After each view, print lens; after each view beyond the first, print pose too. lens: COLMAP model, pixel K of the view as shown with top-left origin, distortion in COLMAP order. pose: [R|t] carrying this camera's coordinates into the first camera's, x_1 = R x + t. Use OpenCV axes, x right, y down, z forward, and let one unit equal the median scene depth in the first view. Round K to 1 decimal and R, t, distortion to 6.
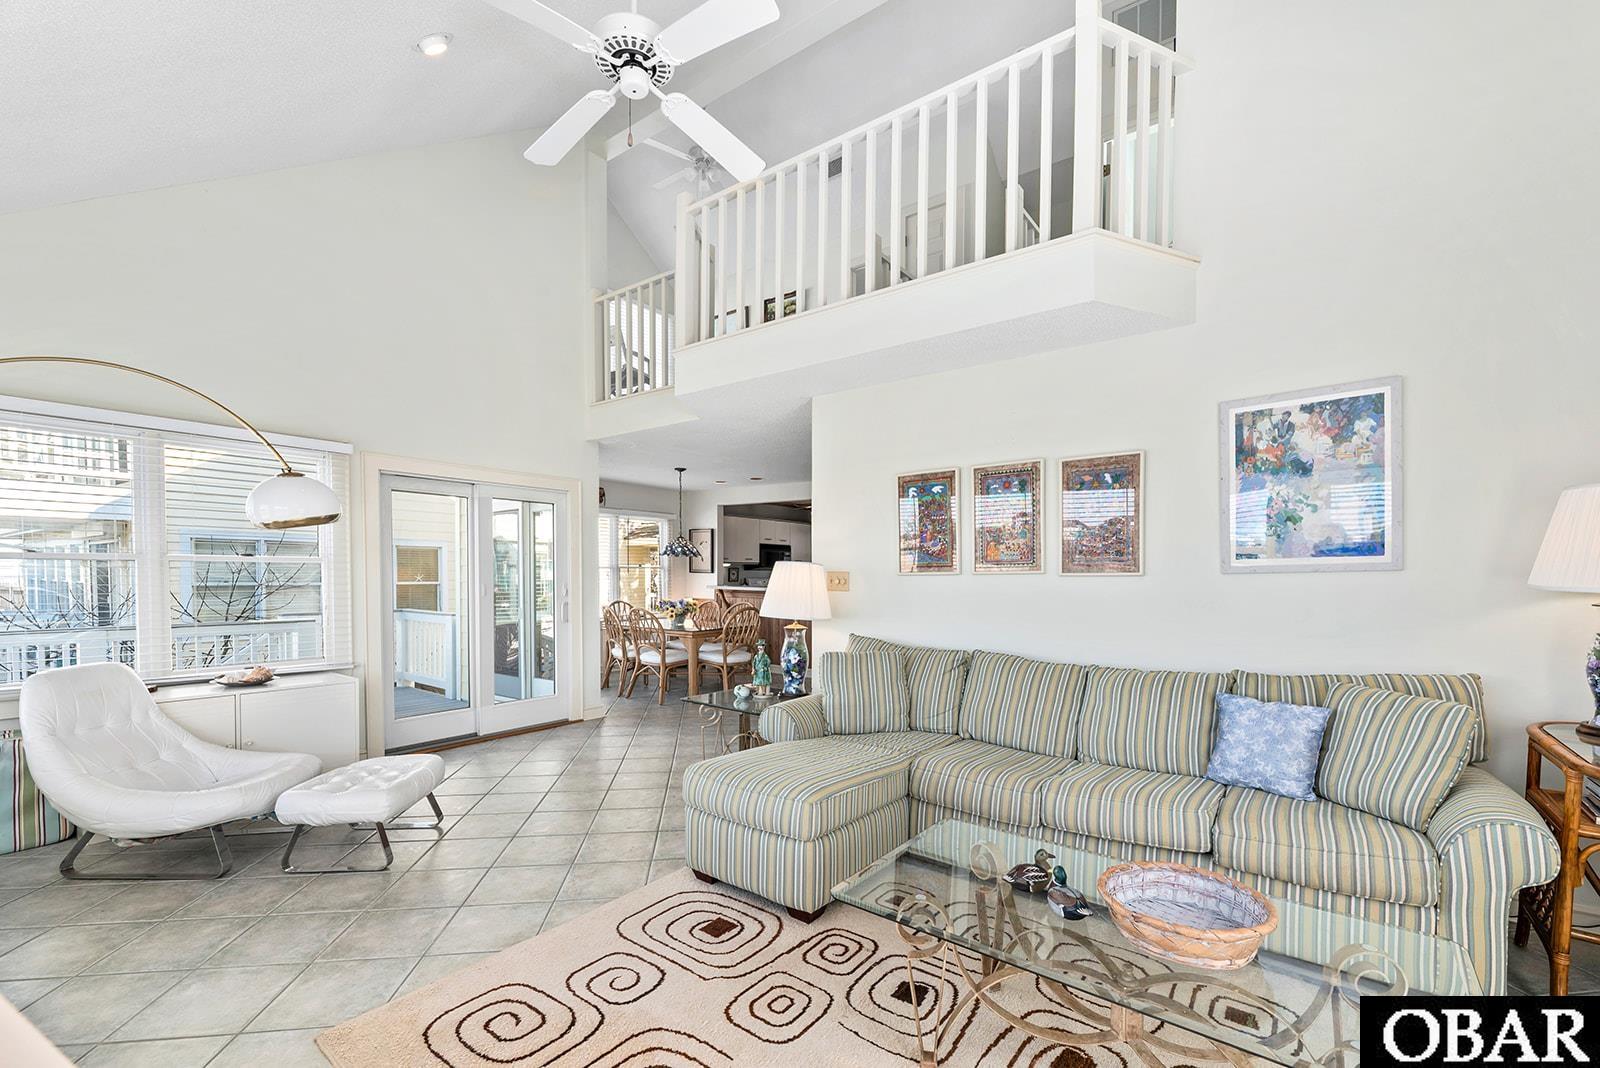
lens RADIAL K [[658.4, 0, 798.0], [0, 658.4, 581.7], [0, 0, 1]] dist [-0.004855, -0.000301]
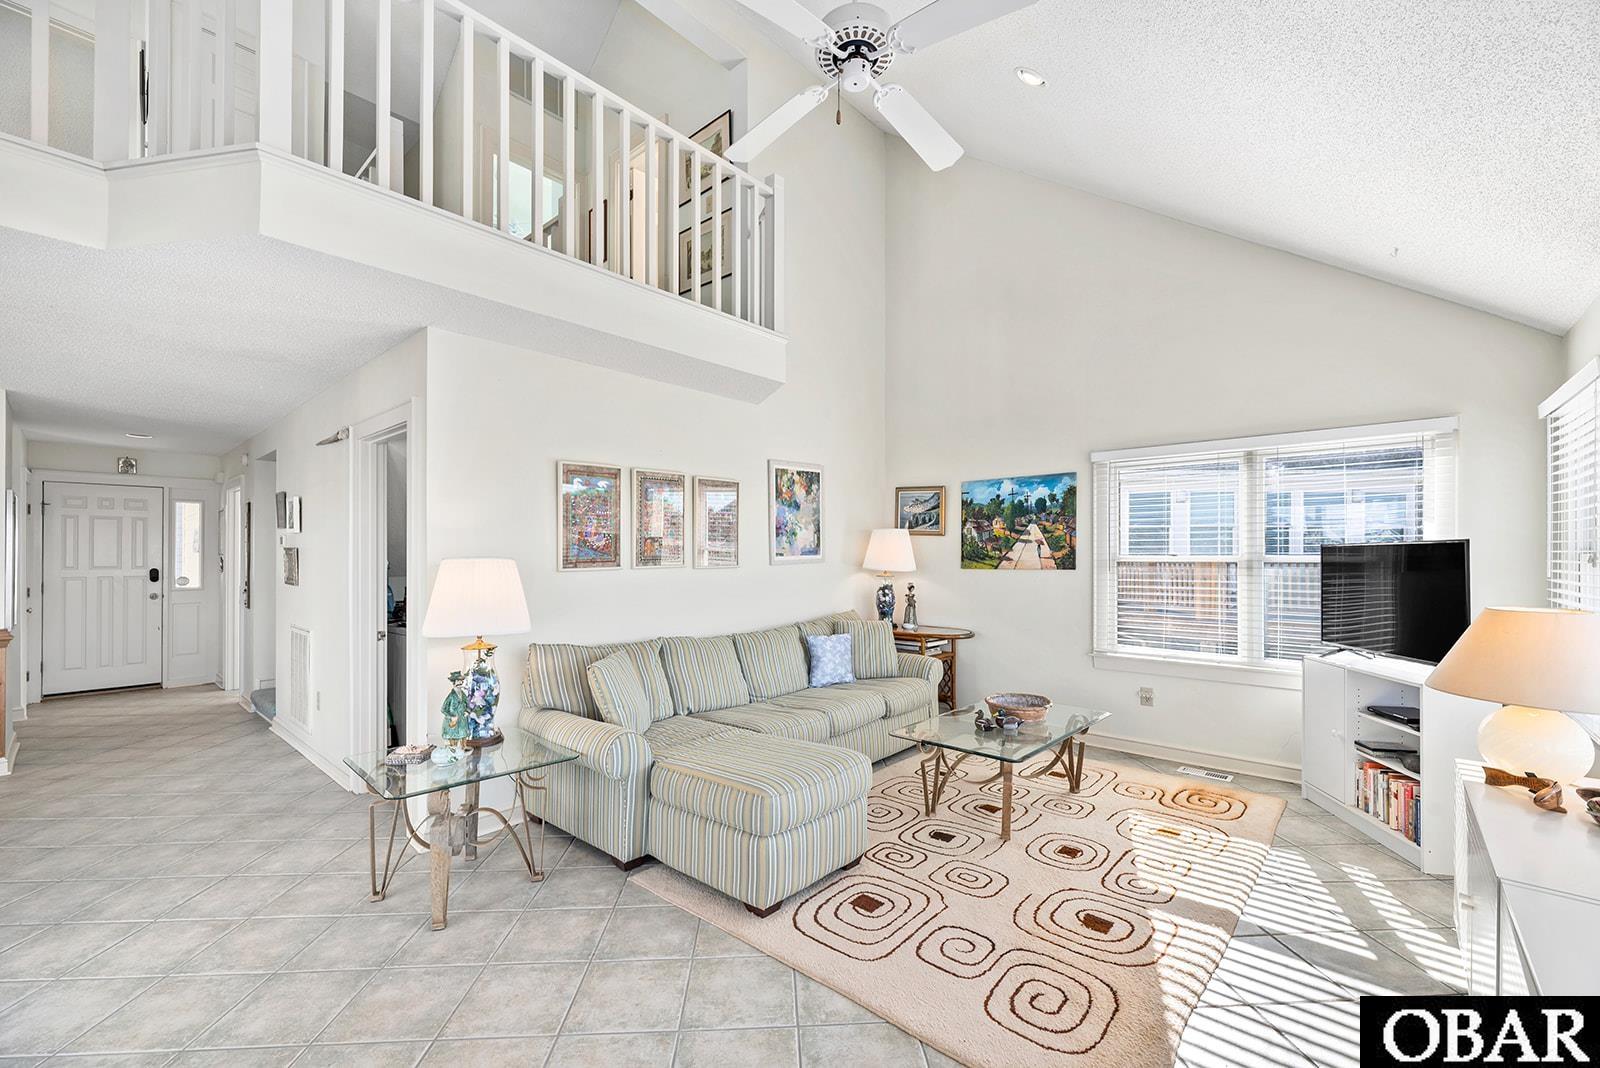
lens RADIAL K [[658.4, 0, 798.2], [0, 658.4, 539.0], [0, 0, 1]] dist [-0.004855, -0.000301]
pose [[0.081633, 0.024013, 0.996373, -1.014903], [0.018043, 0.999510, -0.025567, -0.036131], [-0.996499, 0.020065, 0.081160, 0.846736]]
